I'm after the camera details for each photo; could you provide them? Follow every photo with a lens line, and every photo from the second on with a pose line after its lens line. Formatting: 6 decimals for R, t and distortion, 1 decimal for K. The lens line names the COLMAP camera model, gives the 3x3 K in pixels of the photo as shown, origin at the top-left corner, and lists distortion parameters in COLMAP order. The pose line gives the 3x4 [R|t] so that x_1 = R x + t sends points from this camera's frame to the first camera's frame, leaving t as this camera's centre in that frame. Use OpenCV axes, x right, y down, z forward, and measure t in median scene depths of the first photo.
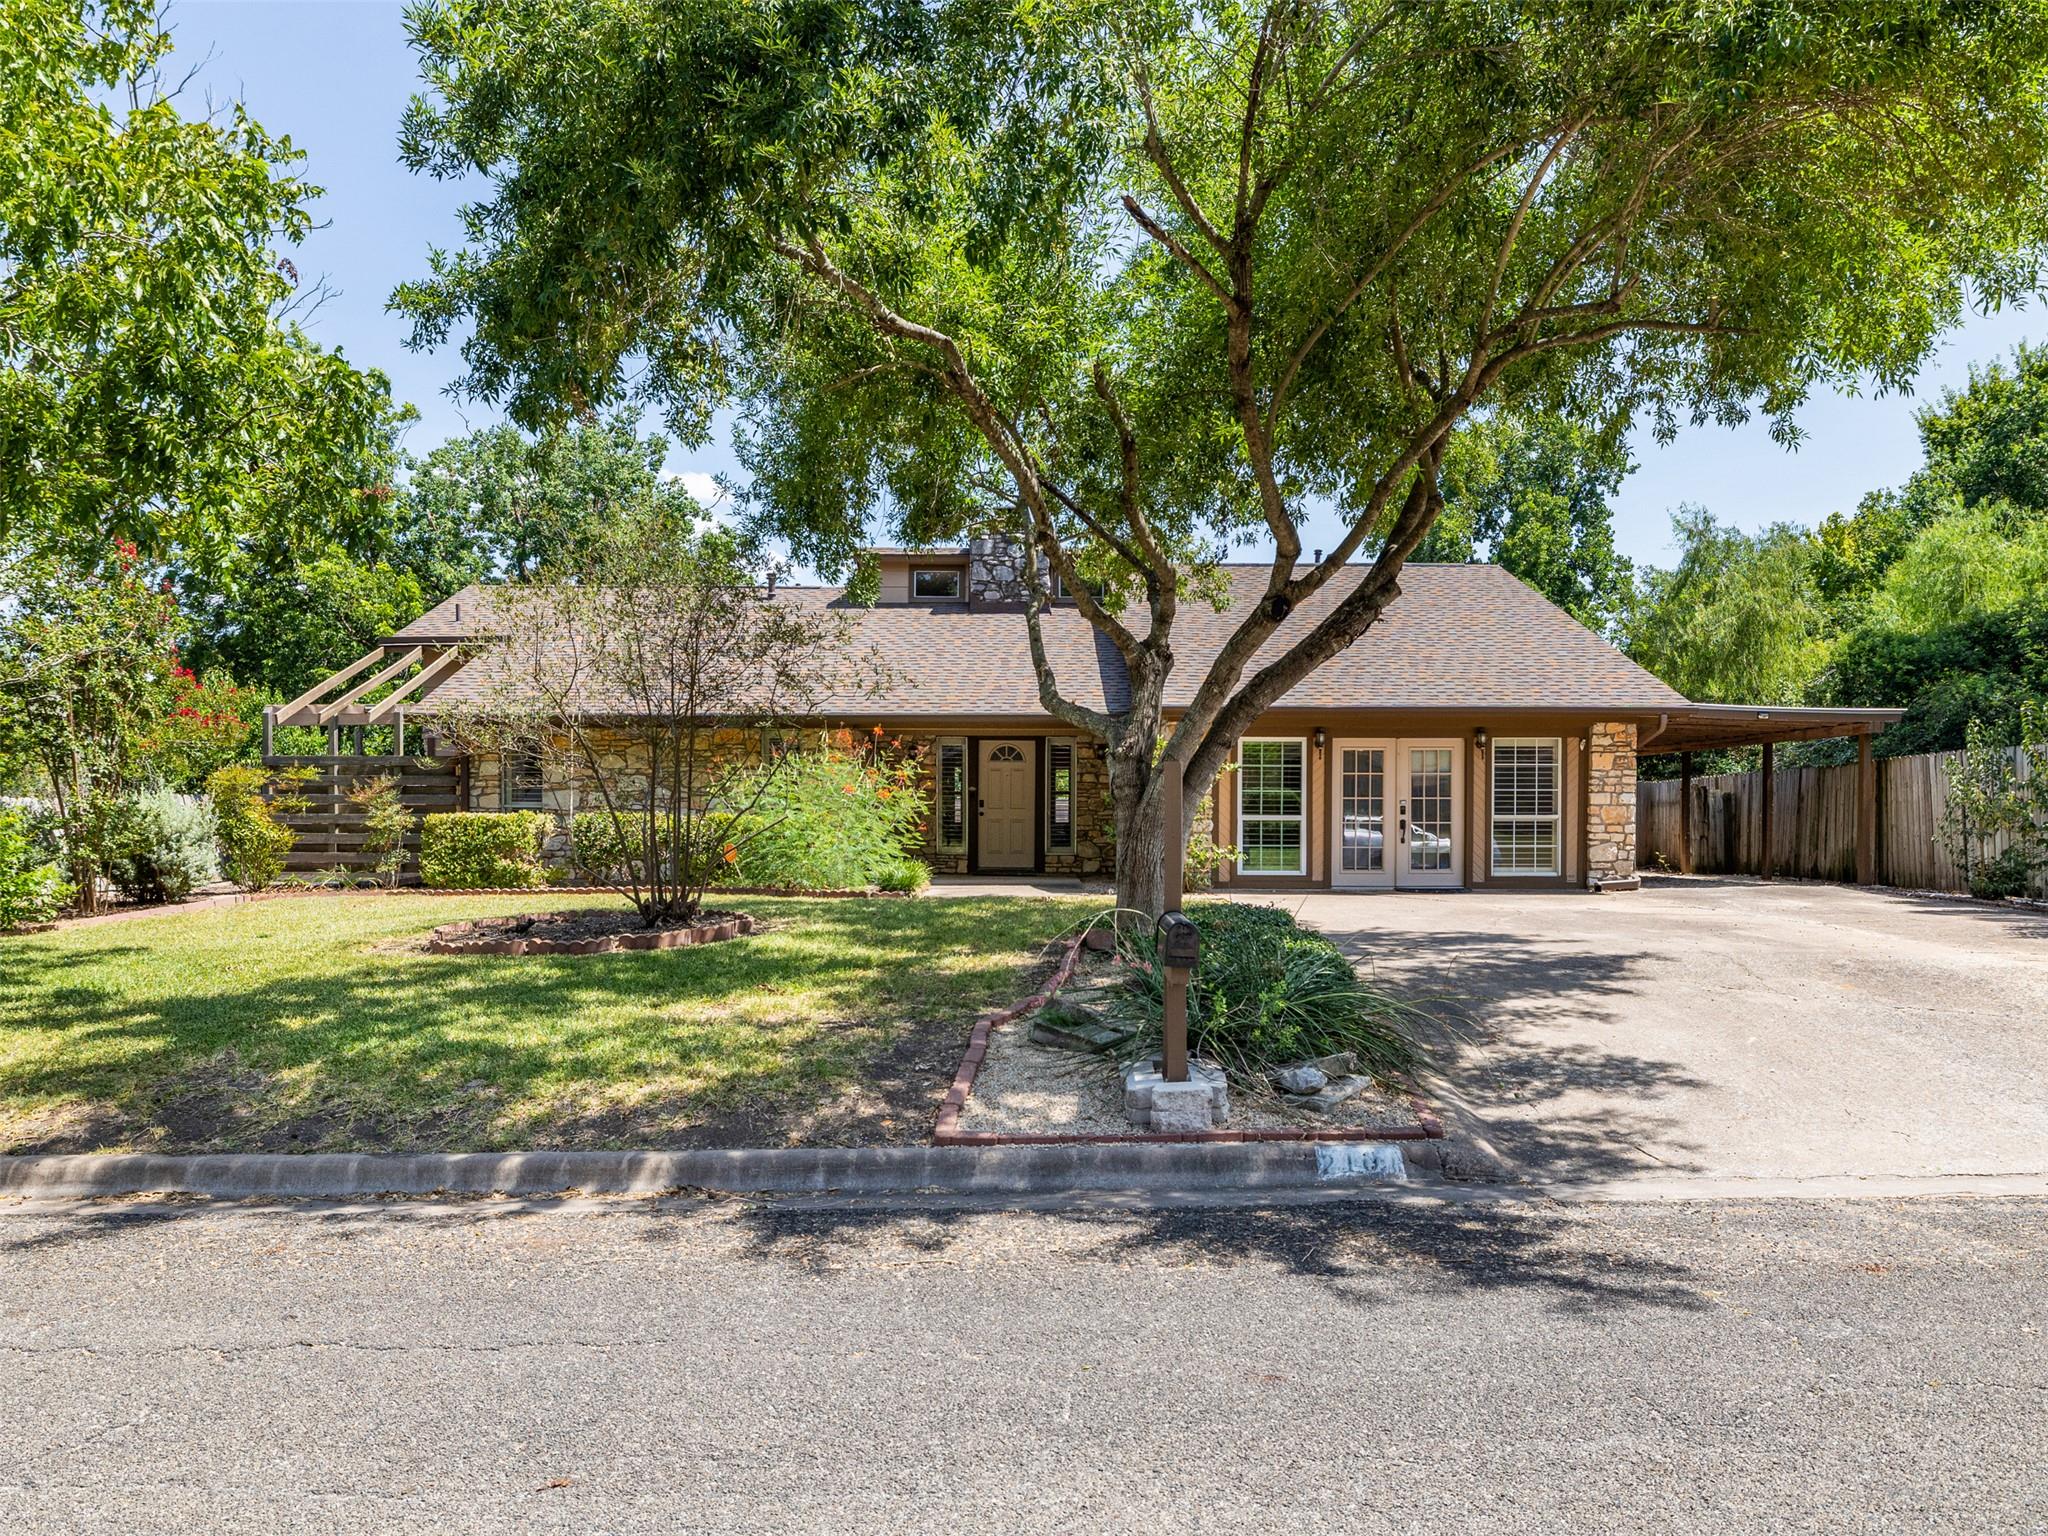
lens RADIAL K [[1463.7, 0, 1041.5], [0, 1463.7, 838.3], [0, 0, 1]] dist [0.005189, -0.001843]
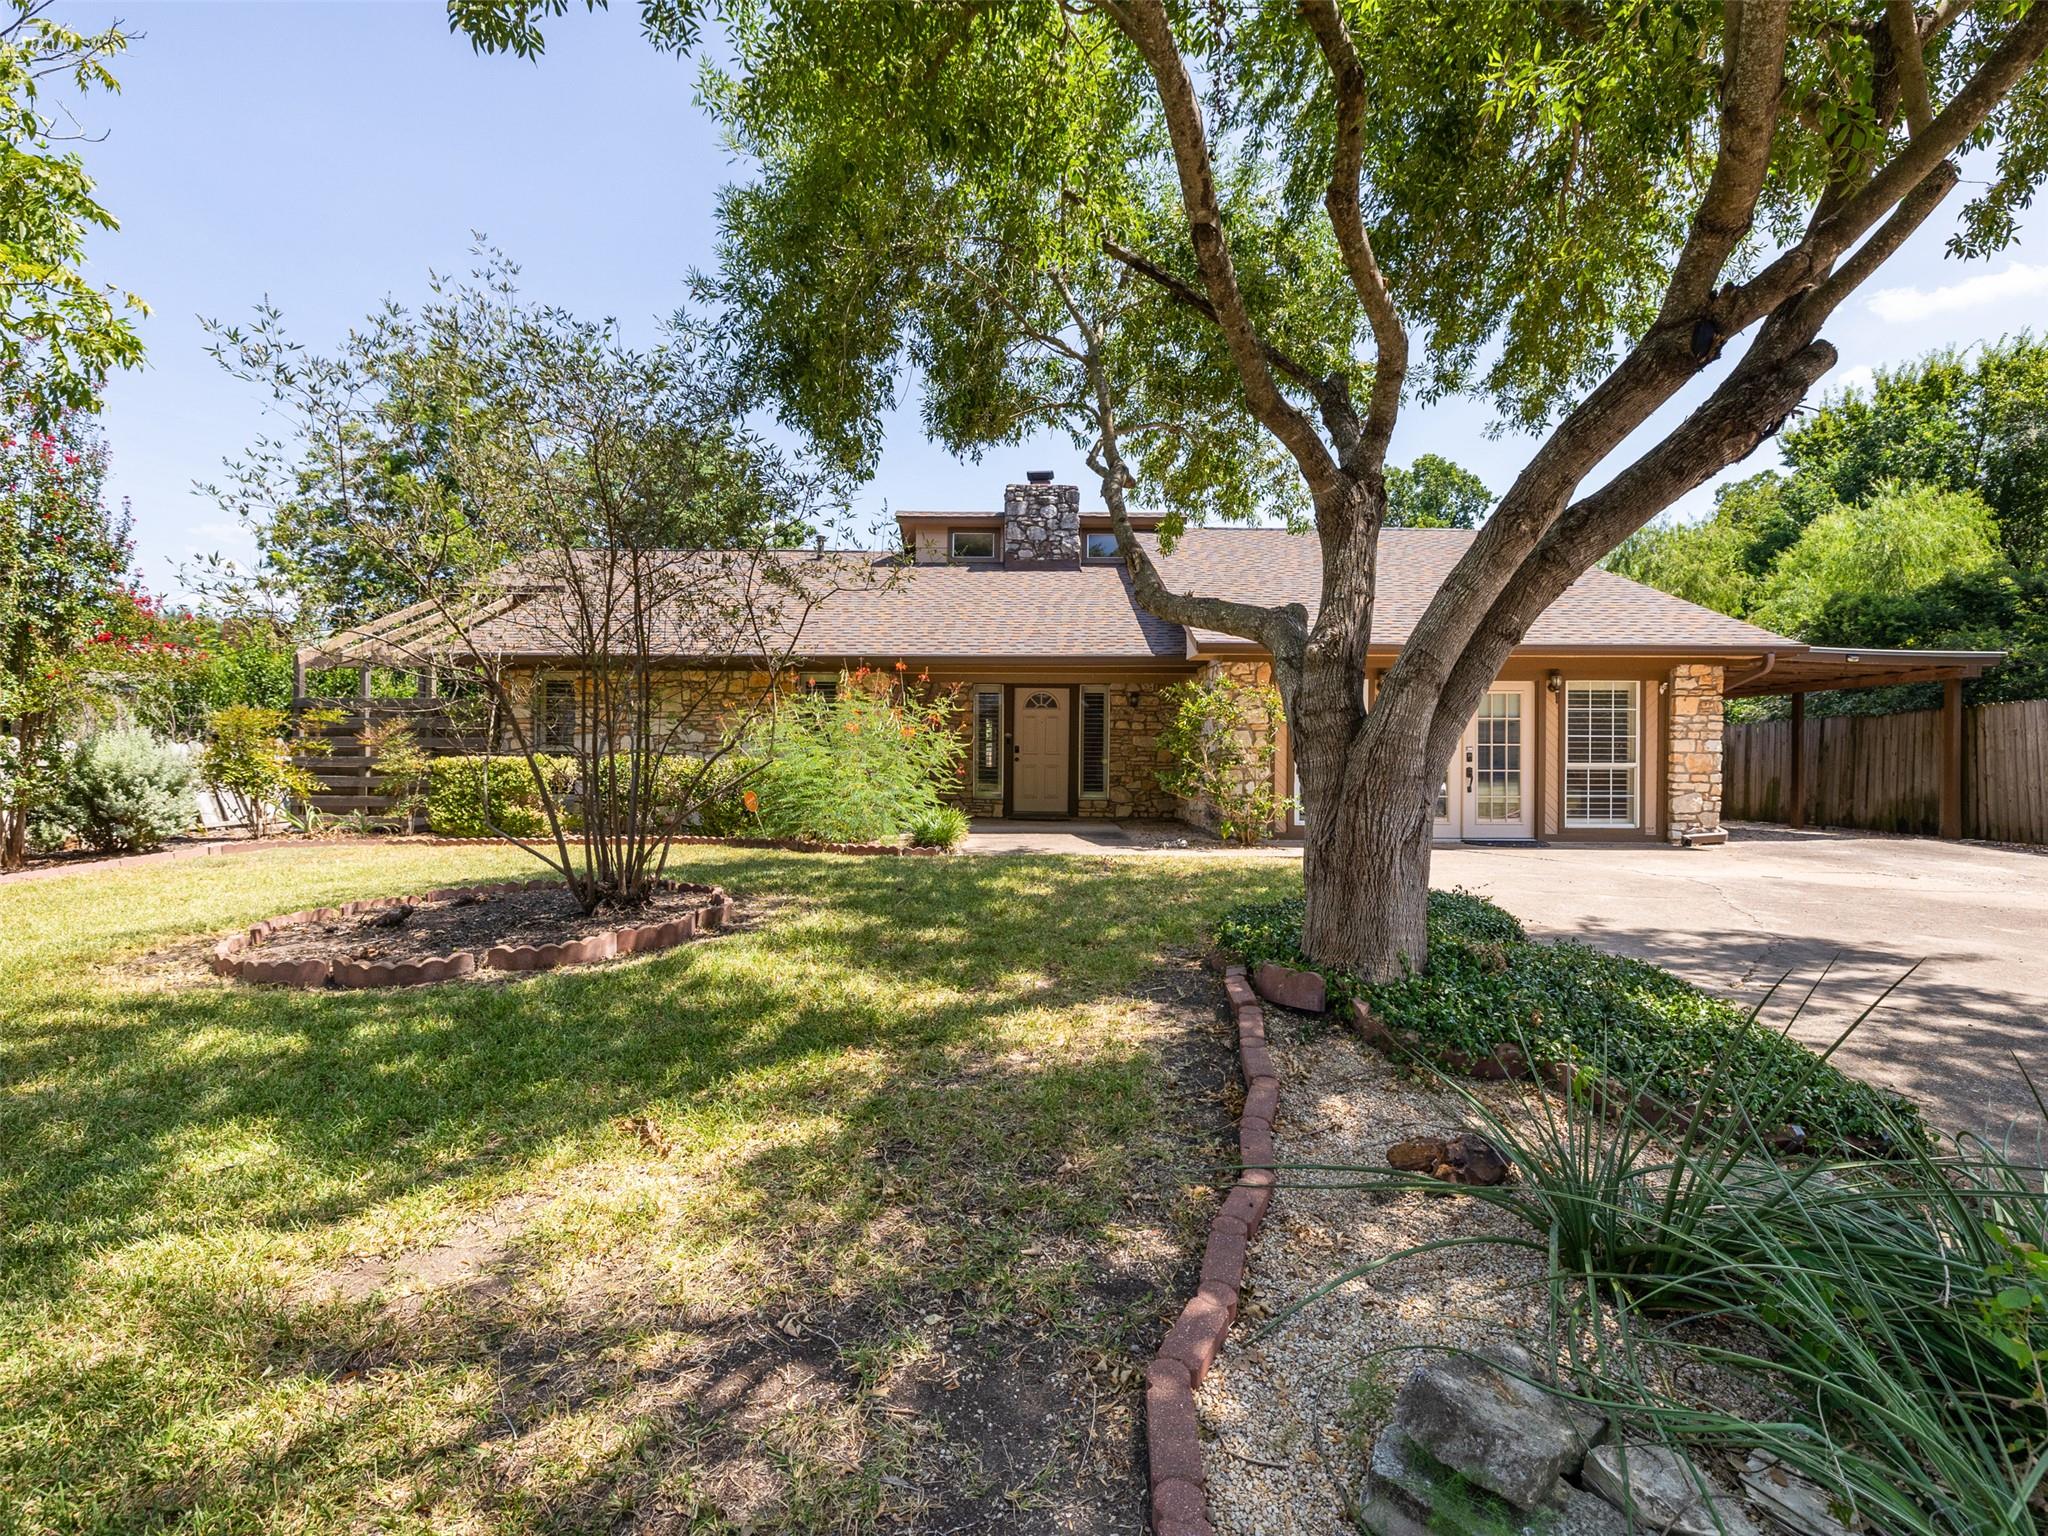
lens RADIAL K [[989.3, 0, 1025.7], [0, 989.3, 763.0], [0, 0, 1]] dist [0.003893, -0.000699]
pose [[0.999924, 0.004143, -0.011632, -0.031580], [-0.004284, 0.999917, -0.012134, -0.006568], [0.011581, 0.012183, 0.999859, 0.360046]]
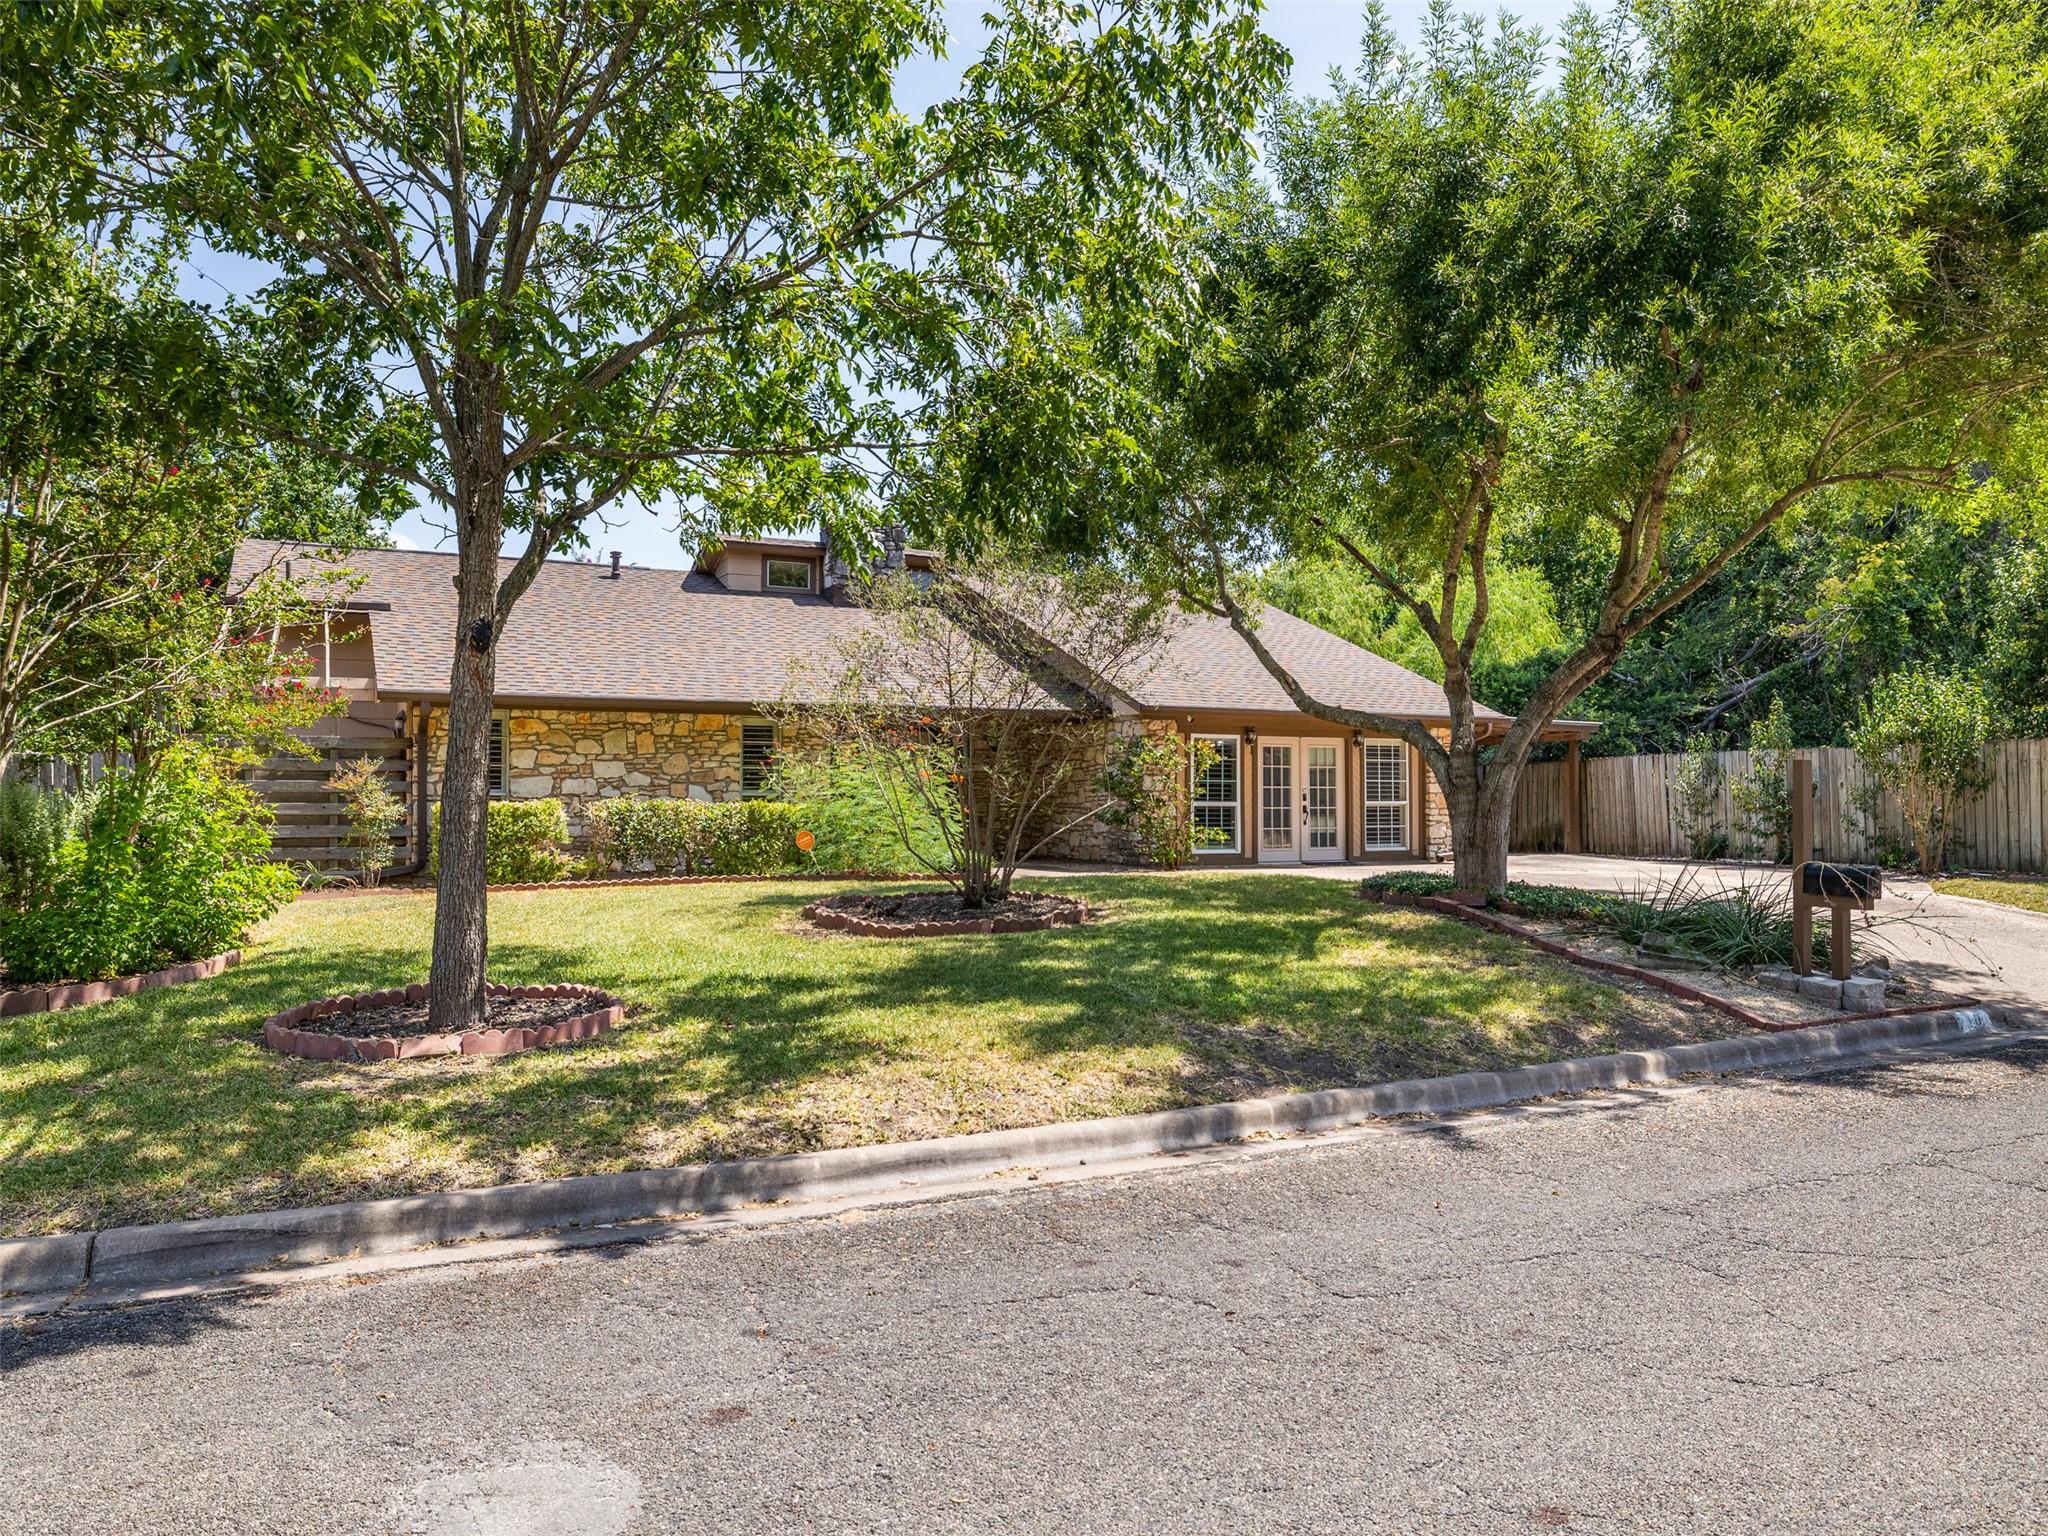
lens RADIAL K [[1489.2, 0, 1026.2], [0, 1489.2, 764.0], [0, 0, 1]] dist [-0.013166, -0.000379]
pose [[0.893297, 0.009390, 0.449368, -0.501914], [0.009075, 0.999201, -0.038918, -0.001232], [-0.449375, 0.038843, 0.892499, 0.018681]]
